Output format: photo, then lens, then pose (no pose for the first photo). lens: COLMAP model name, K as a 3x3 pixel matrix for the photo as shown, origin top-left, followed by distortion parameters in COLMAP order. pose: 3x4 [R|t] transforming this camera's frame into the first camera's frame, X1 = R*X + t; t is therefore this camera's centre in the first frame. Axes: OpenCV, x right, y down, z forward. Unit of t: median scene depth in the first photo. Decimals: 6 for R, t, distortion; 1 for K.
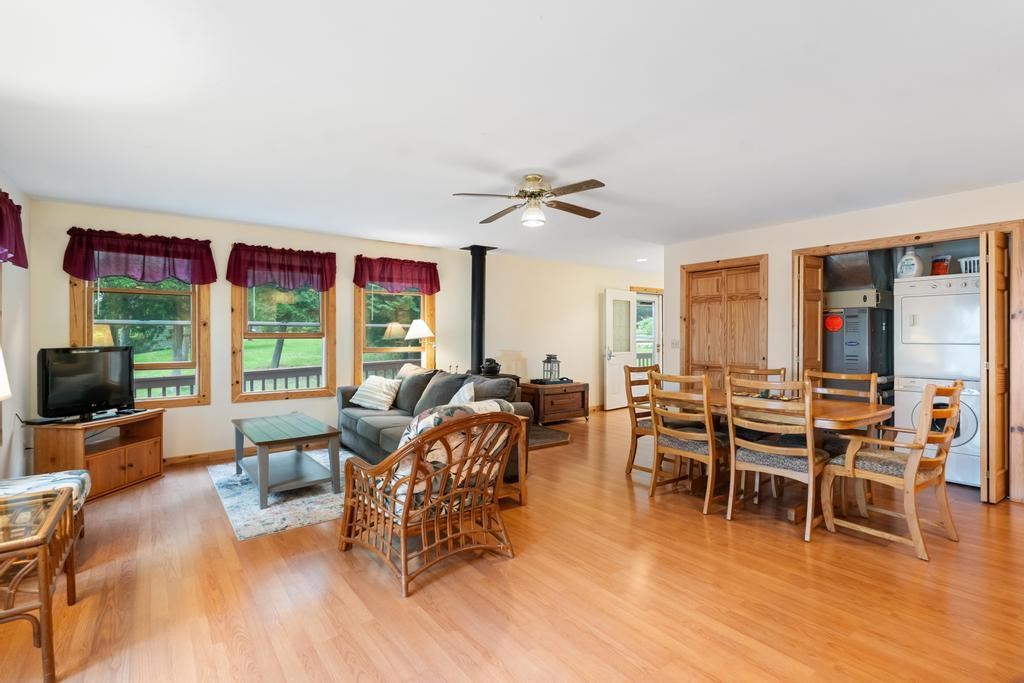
lens RADIAL K [[491.1, 0, 510.4], [0, 491.1, 337.4], [0, 0, 1]] dist [-0.002179, -0.000068]
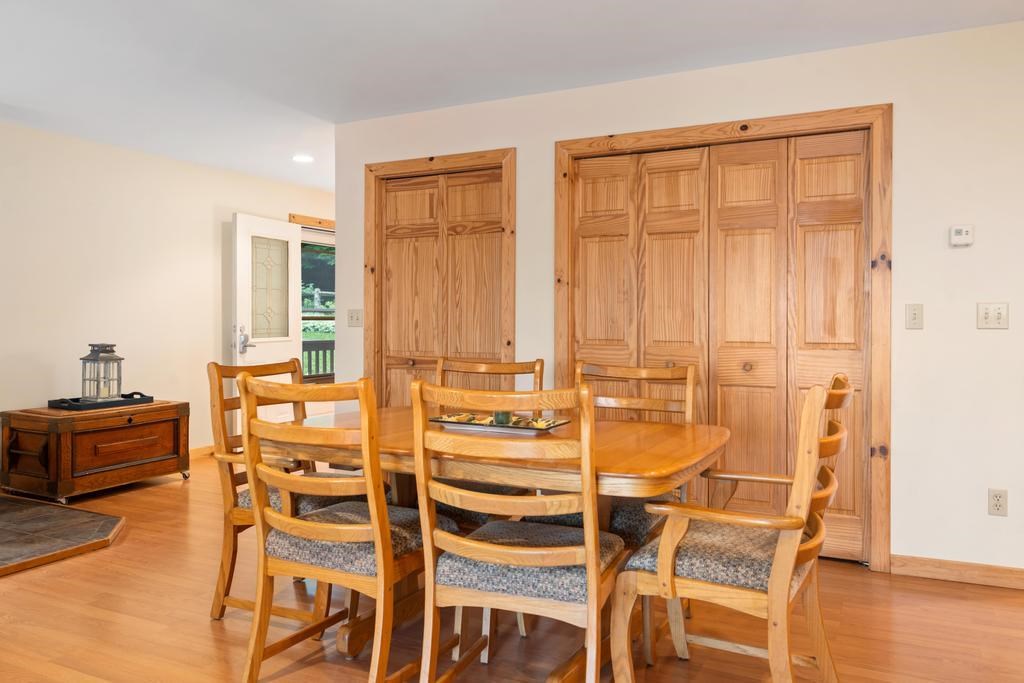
lens RADIAL K [[773.1, 0, 514.1], [0, 773.1, 320.1], [0, 0, 1]] dist [-0.001768, -0.000036]
pose [[0.892968, -0.000395, 0.450119, 0.147272], [0.000342, 1.000000, 0.000198, 0.018160], [-0.450119, -0.000022, 0.892969, 0.254192]]
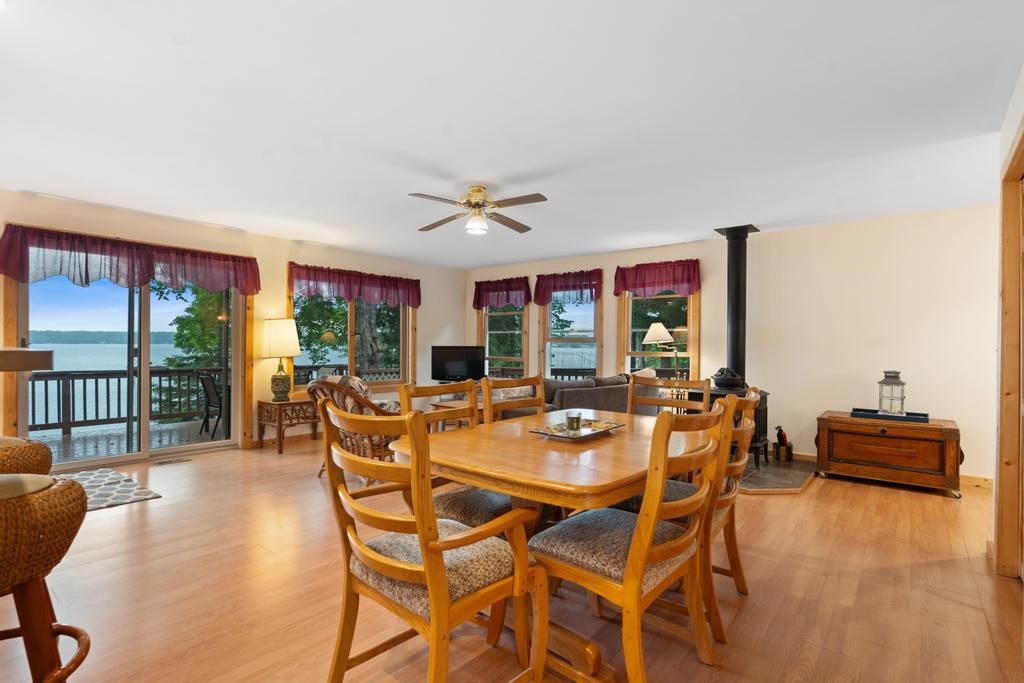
lens RADIAL K [[491.1, 0, 510.4], [0, 491.1, 337.4], [0, 0, 1]] dist [-0.002179, -0.000068]
pose [[0.238259, -0.016836, -0.971056, 0.797864], [-0.013727, 0.999691, -0.020700, 0.018829], [0.971105, 0.018261, 0.237954, 0.581457]]
